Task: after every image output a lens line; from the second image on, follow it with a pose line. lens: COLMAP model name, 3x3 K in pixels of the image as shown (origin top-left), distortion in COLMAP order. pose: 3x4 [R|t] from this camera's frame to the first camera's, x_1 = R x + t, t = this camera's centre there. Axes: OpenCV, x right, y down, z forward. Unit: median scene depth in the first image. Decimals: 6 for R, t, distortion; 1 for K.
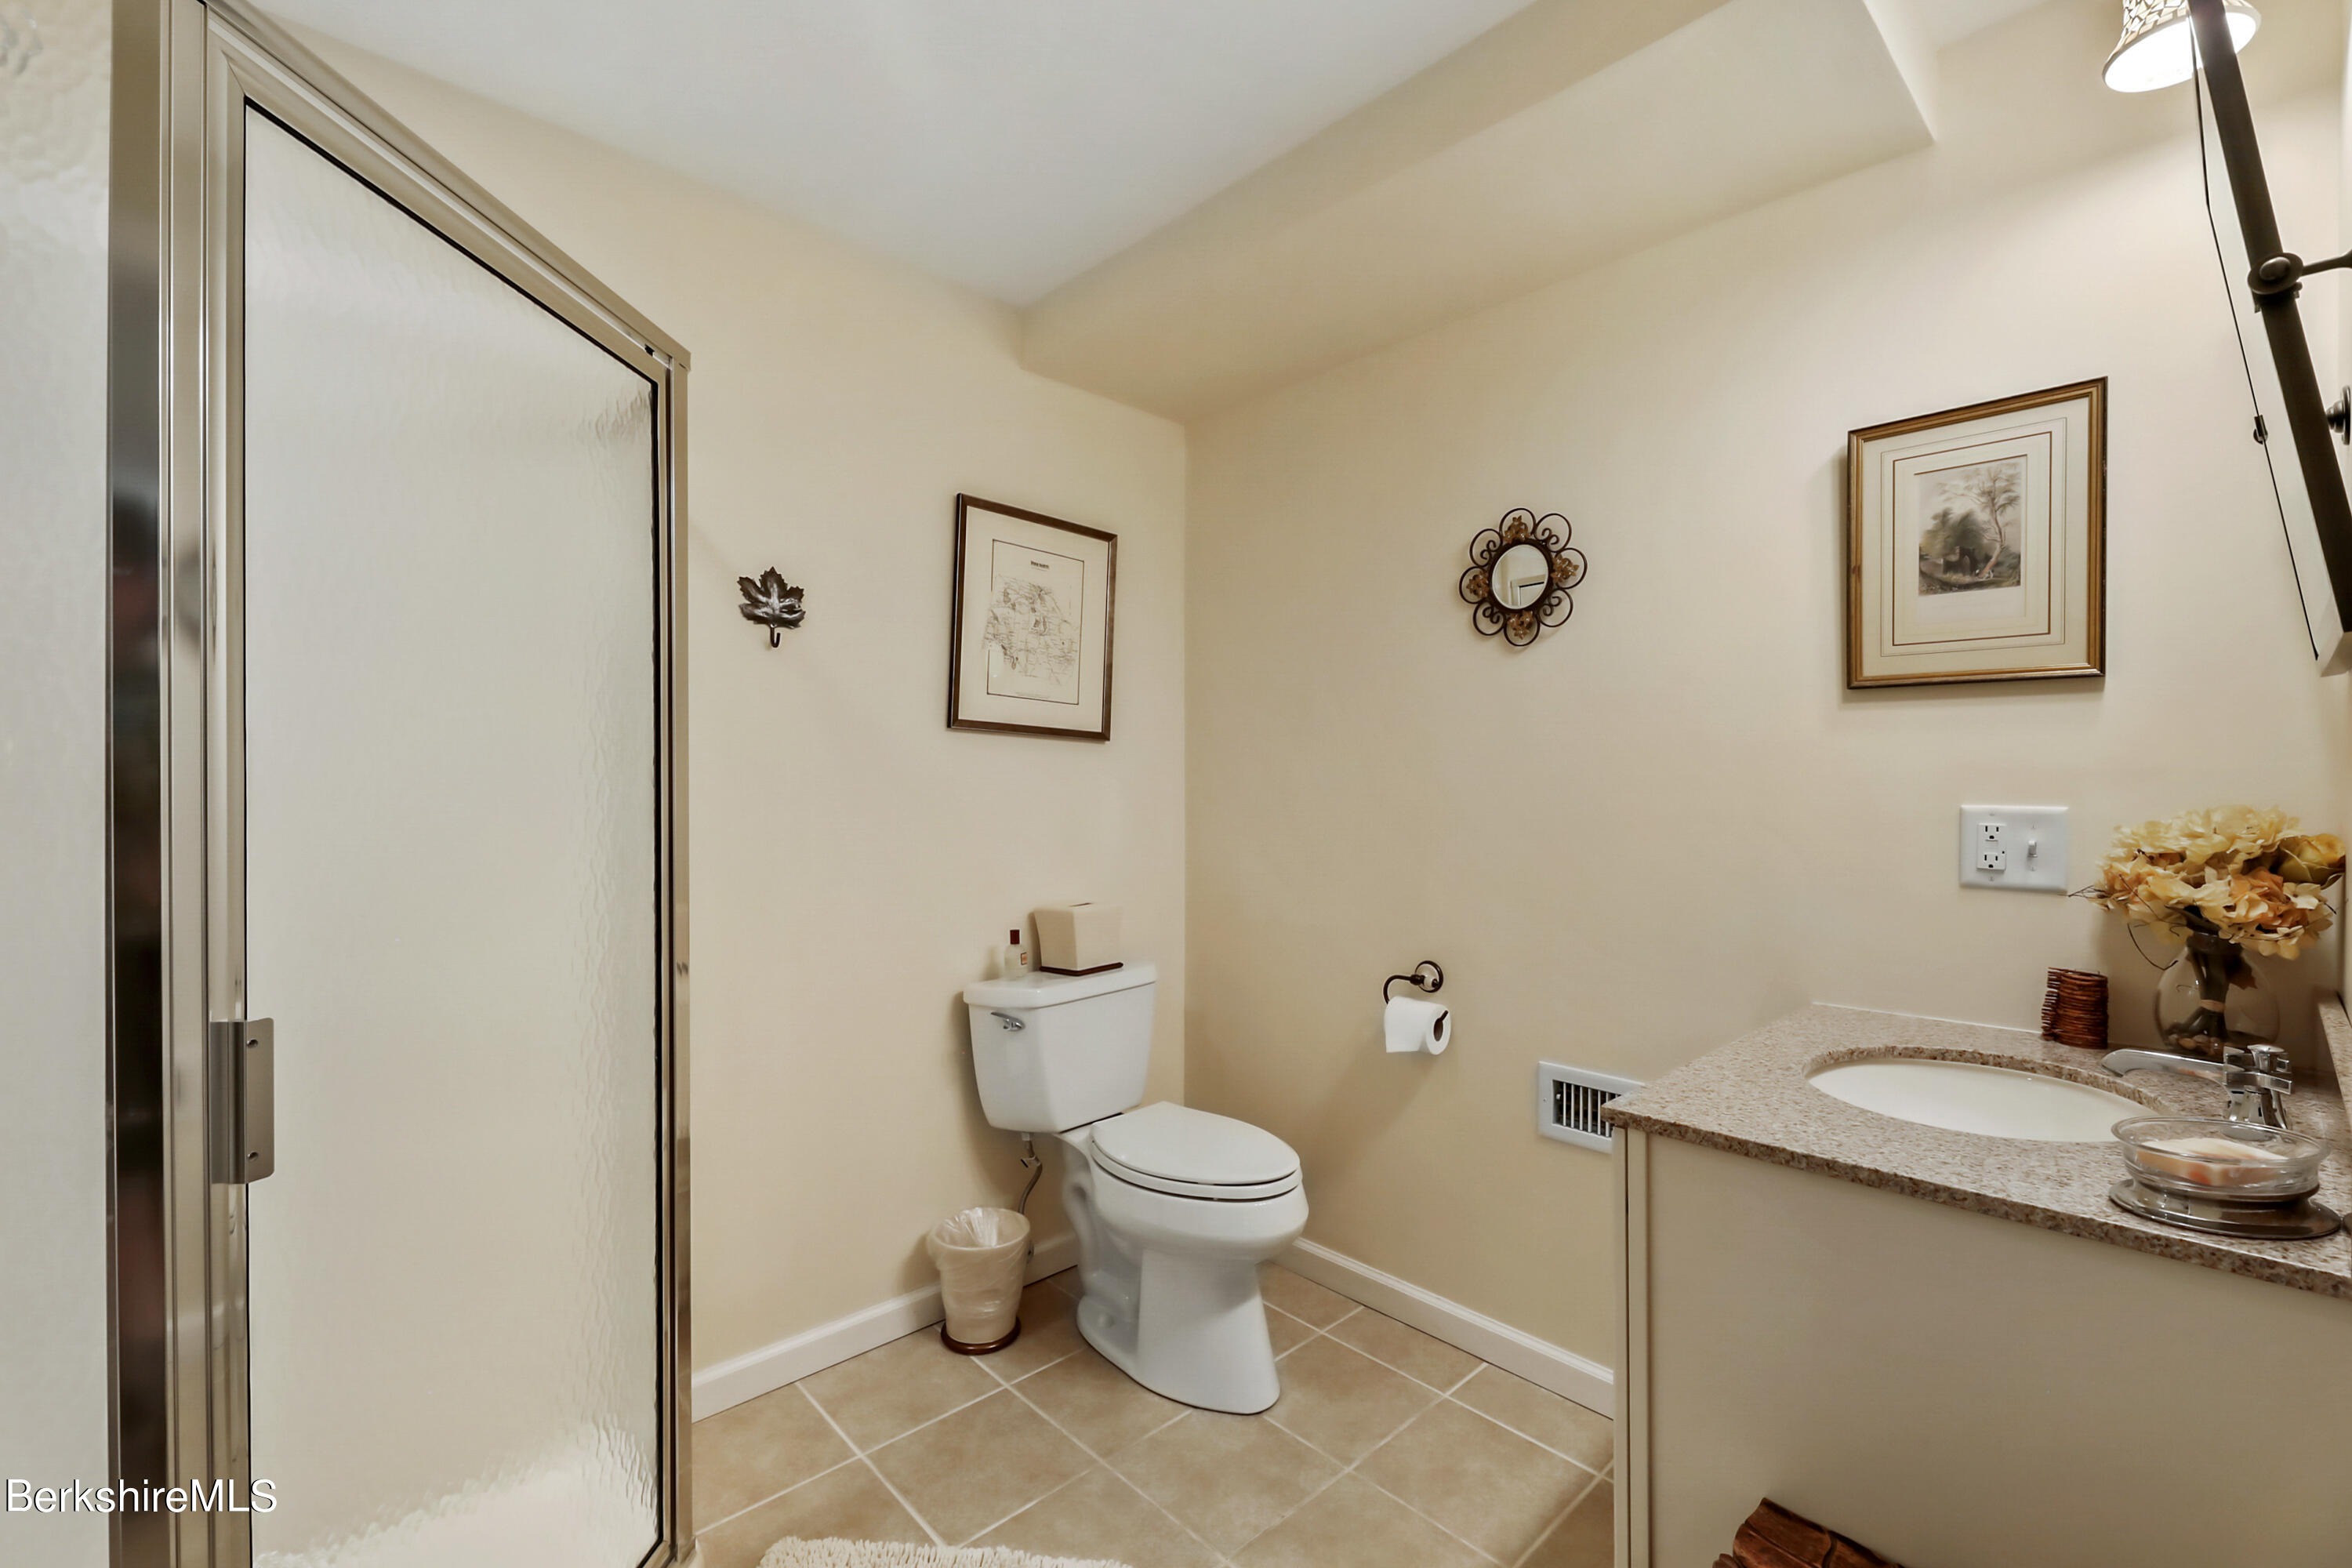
lens RADIAL K [[982.3, 0, 1170.8], [0, 982.3, 785.2], [0, 0, 1]] dist [-0.002870, -0.001357]
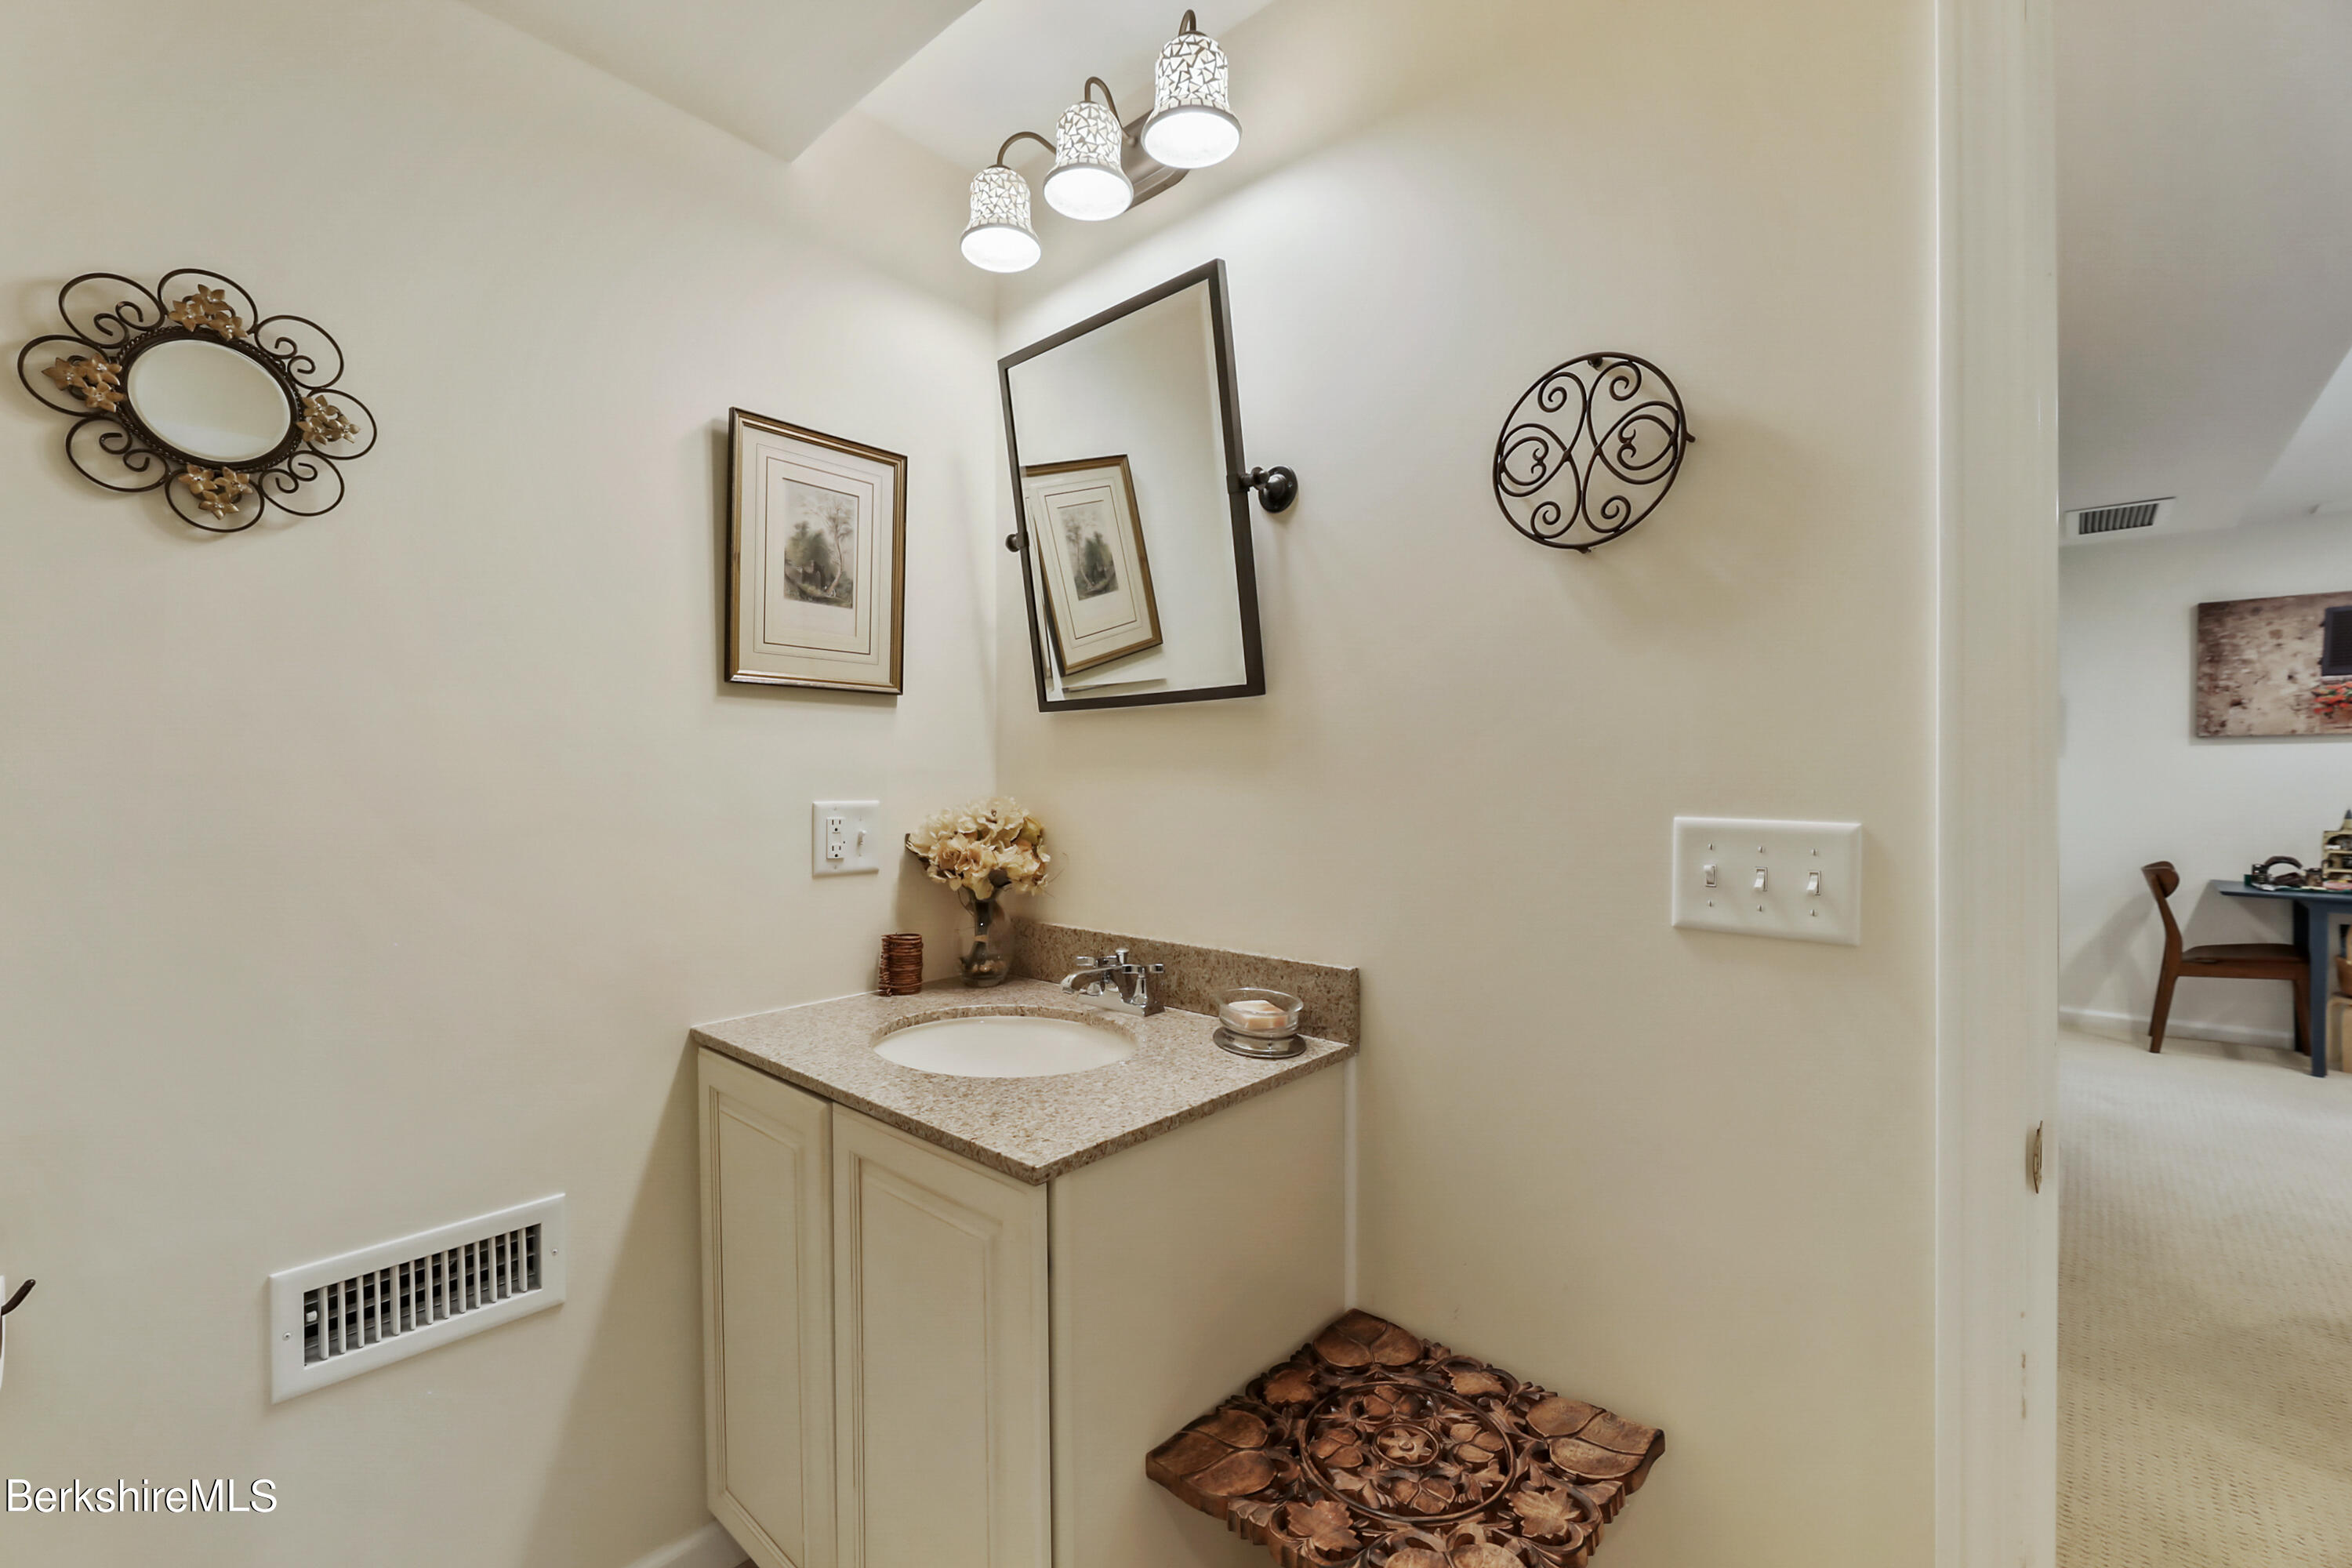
lens RADIAL K [[982.3, 0, 1170.6], [0, 982.3, 784.7], [0, 0, 1]] dist [-0.002870, -0.001357]
pose [[-0.080203, -0.009590, 0.996732, -0.297714], [0.002248, 0.999949, 0.009802, -0.007800], [-0.996776, 0.003027, -0.080178, 0.691210]]
